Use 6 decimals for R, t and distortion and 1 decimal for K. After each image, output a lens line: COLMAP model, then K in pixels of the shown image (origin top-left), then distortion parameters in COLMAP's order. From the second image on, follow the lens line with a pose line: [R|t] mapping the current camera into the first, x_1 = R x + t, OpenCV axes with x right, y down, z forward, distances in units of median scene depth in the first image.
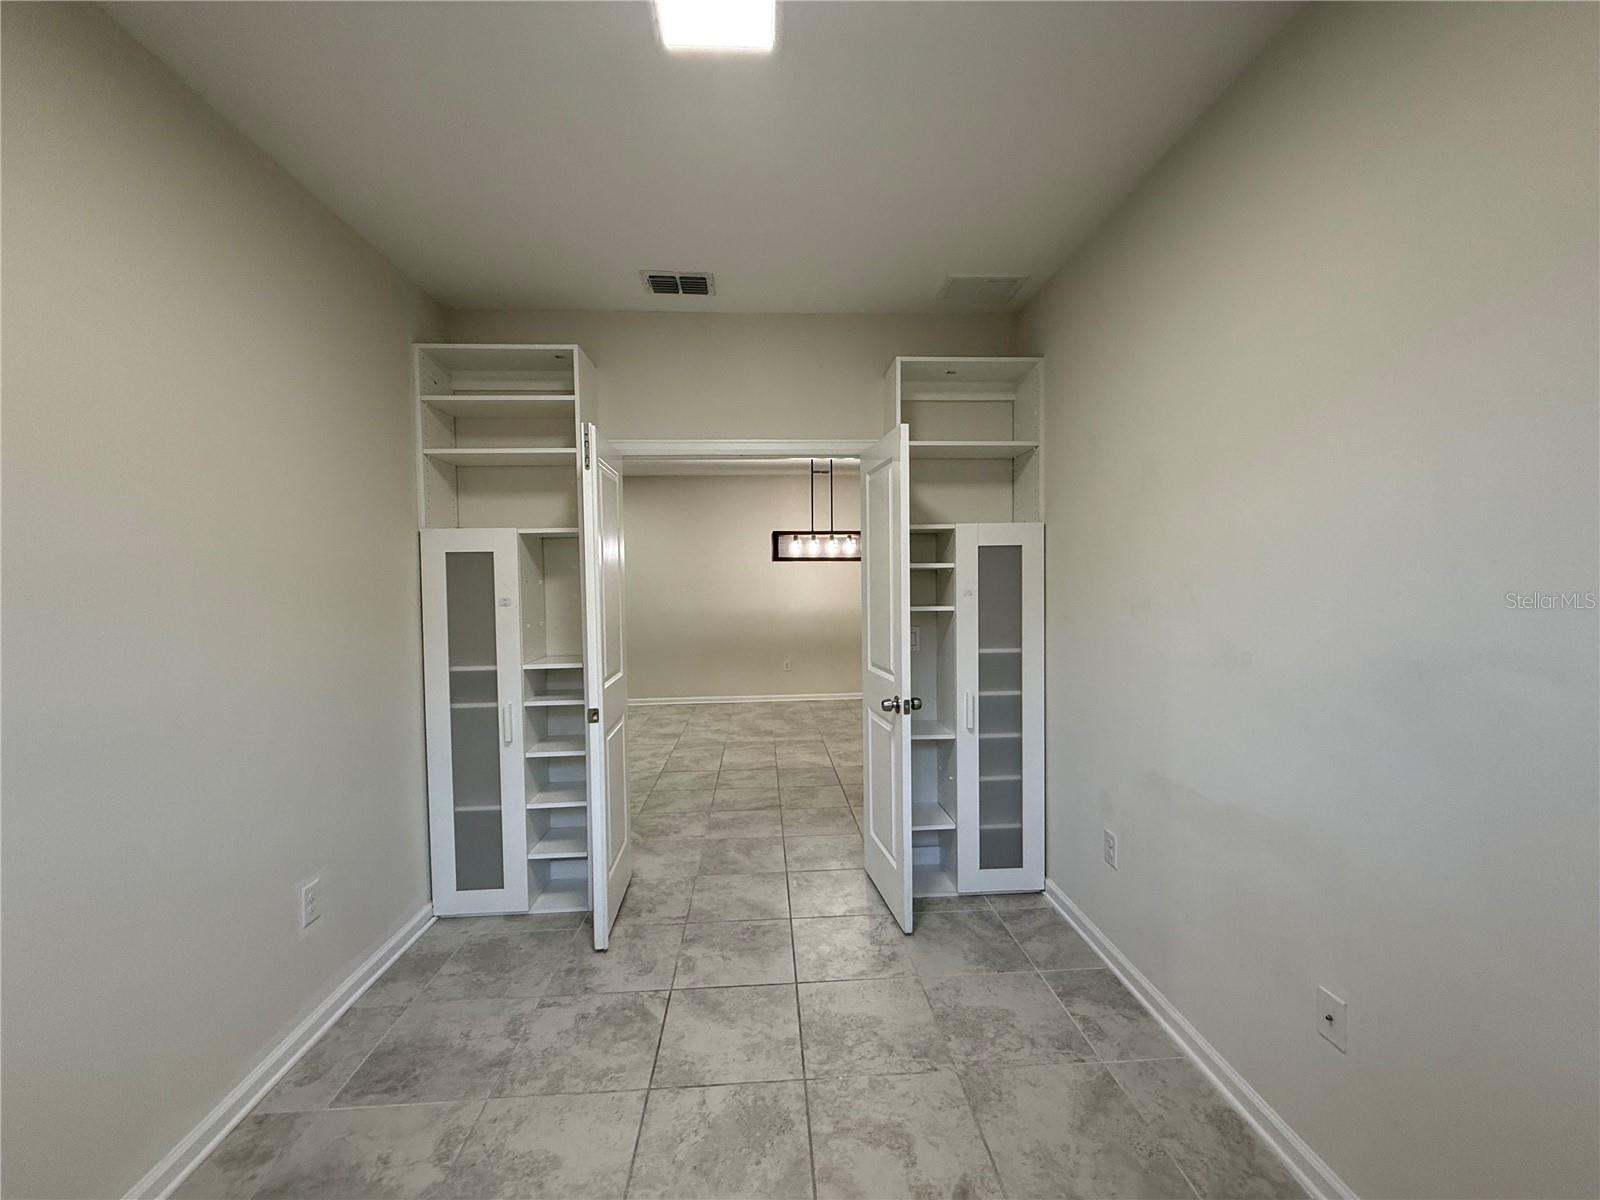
lens RADIAL K [[637.1, 0, 800.0], [0, 637.1, 600.0], [0, 0, 1]] dist [0.002017, -0.000052]
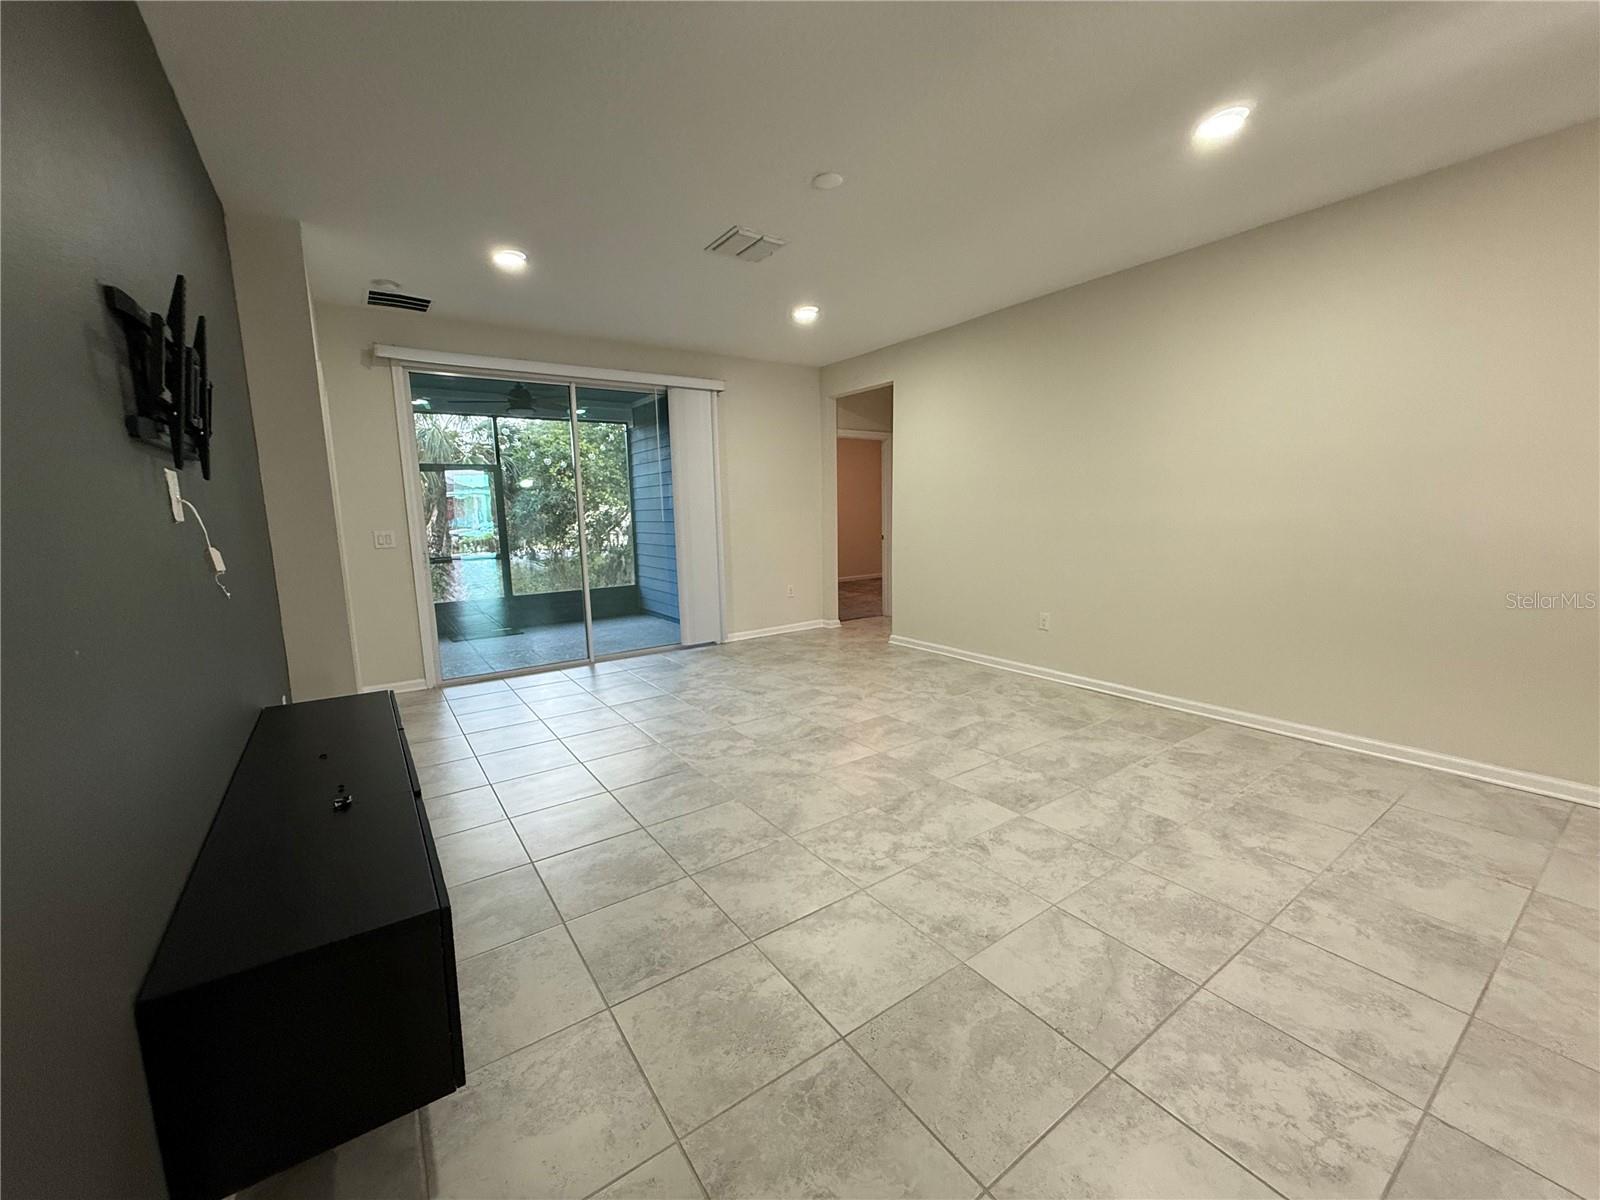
lens RADIAL K [[638.0, 0, 798.6], [0, 638.0, 603.1], [0, 0, 1]] dist [0.000738, -0.000436]
pose [[0.518757, 0.125257, -0.845696, -0.151075], [-0.004382, 0.989585, 0.143881, 0.007880], [0.854911, -0.070934, 0.513903, 0.699801]]
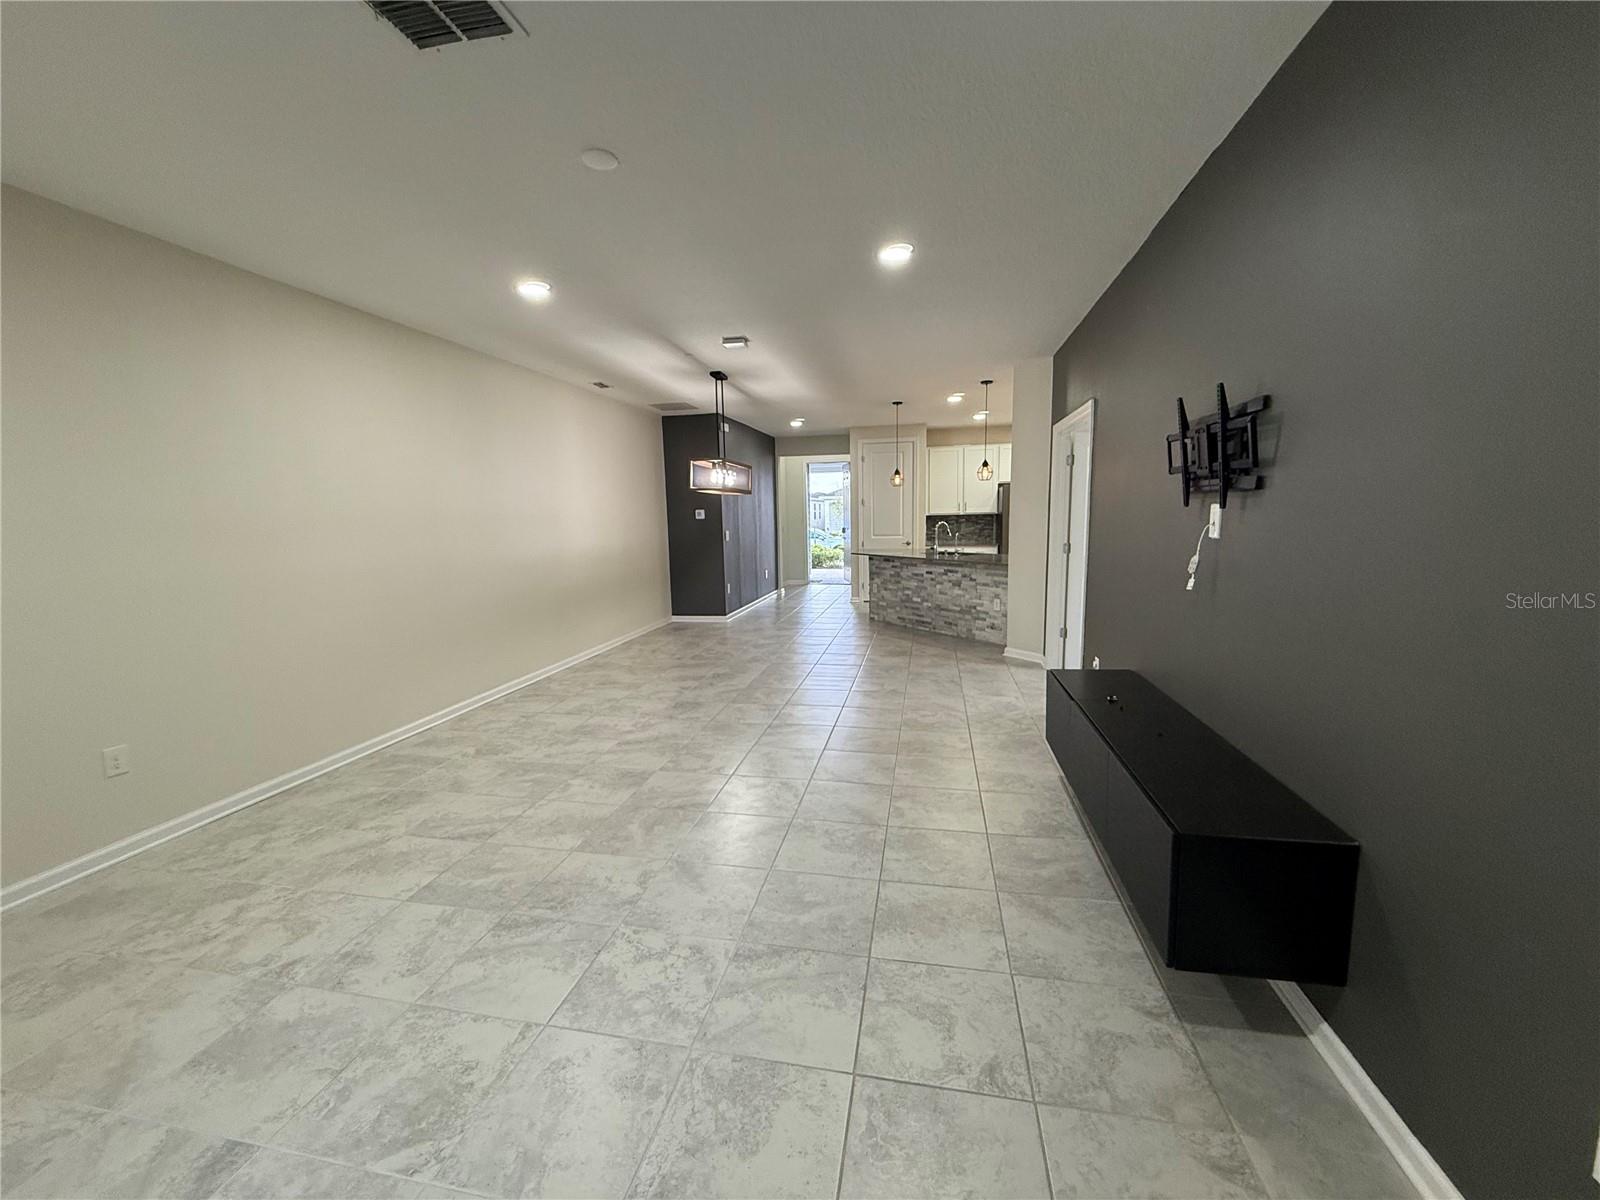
lens RADIAL K [[638.0, 0, 798.6], [0, 638.0, 603.1], [0, 0, 1]] dist [0.000738, -0.000436]
pose [[0.261469, -0.129039, 0.956547, -1.100886], [0.043201, 0.991595, 0.121958, -0.008392], [-0.964245, 0.009436, 0.264846, 0.775956]]
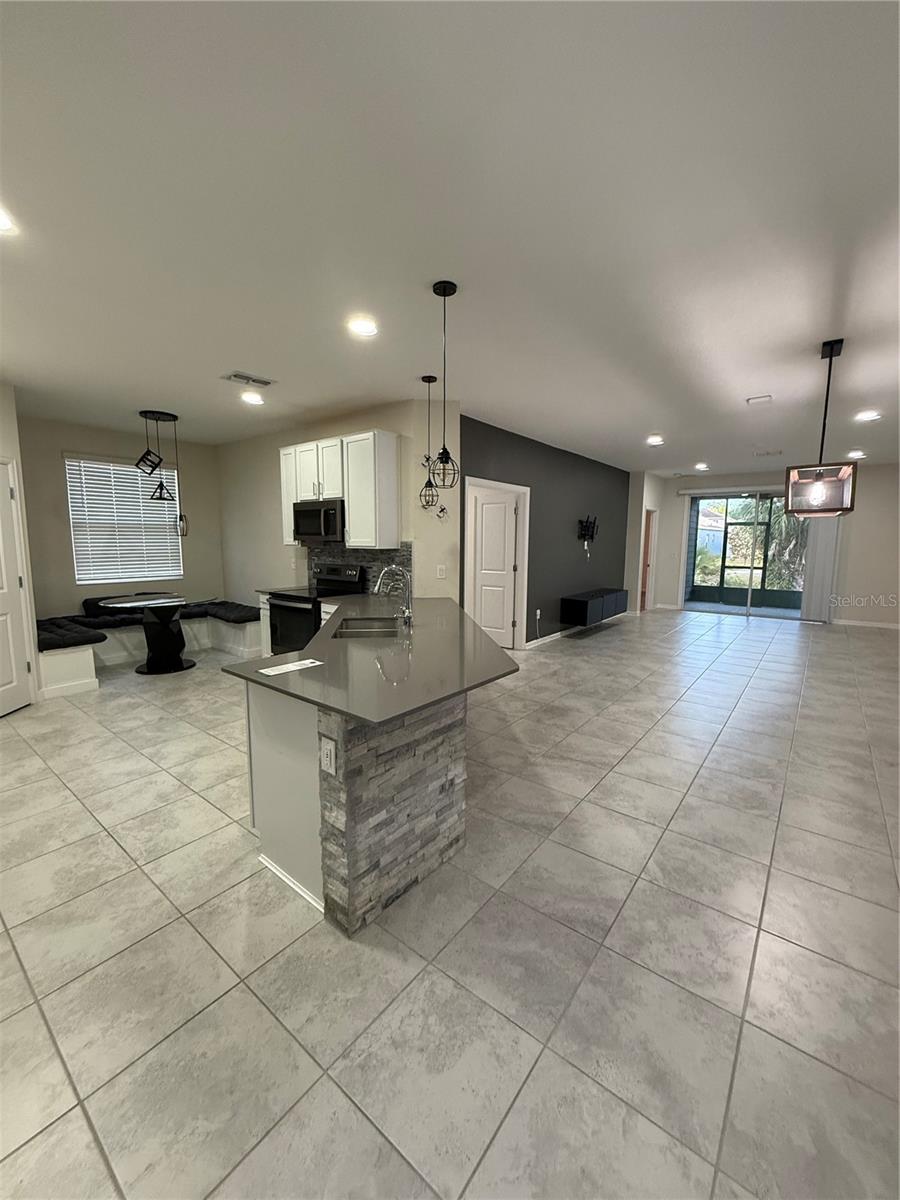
lens RADIAL K [[478.5, 0, 447.5], [0, 478.5, 599.4], [0, 0, 1]] dist [0.000738, -0.000436]
pose [[-0.668602, 0.100974, -0.736733, 0.866237], [-0.017969, 0.988255, 0.151755, -0.050606], [0.743403, 0.114702, -0.658935, 1.302614]]
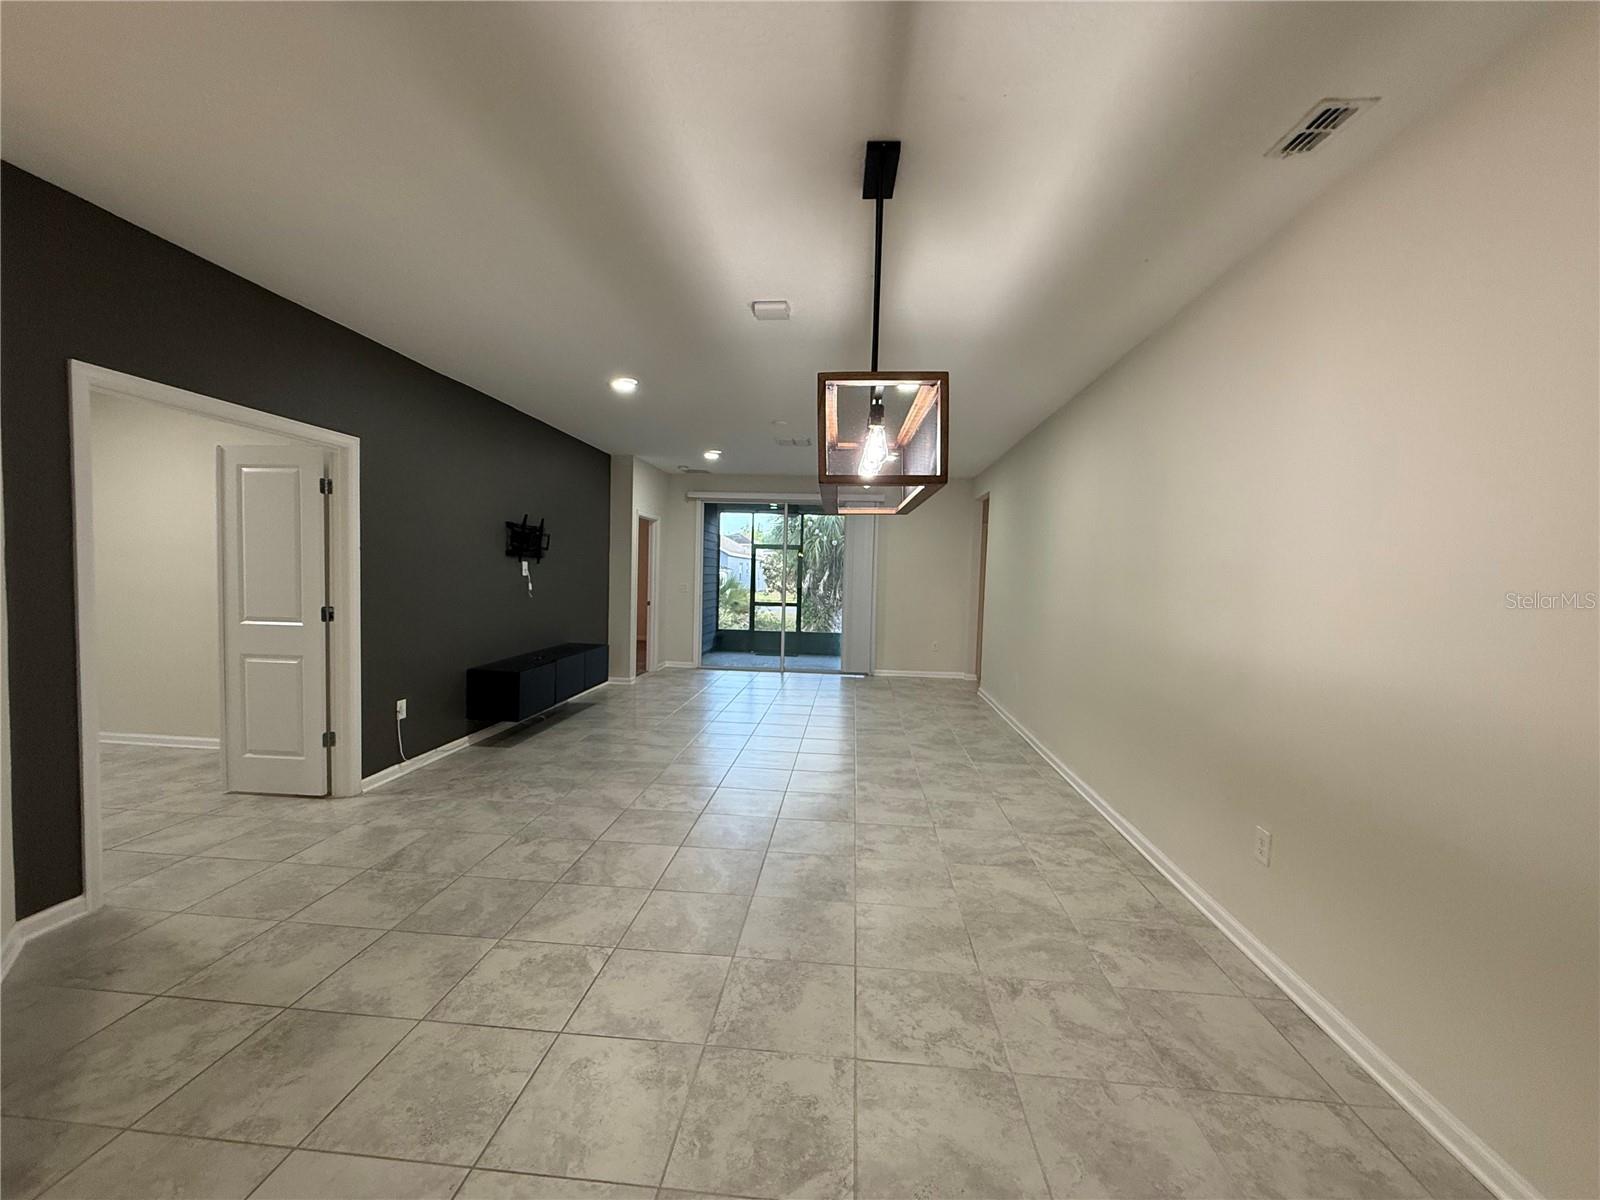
lens RADIAL K [[638.0, 0, 798.6], [0, 638.0, 603.1], [0, 0, 1]] dist [0.000738, -0.000436]
pose [[-0.152180, 0.054205, -0.986865, 0.471442], [-0.050400, 0.996770, 0.062521, -0.031589], [0.987067, 0.059252, -0.148957, 1.252153]]
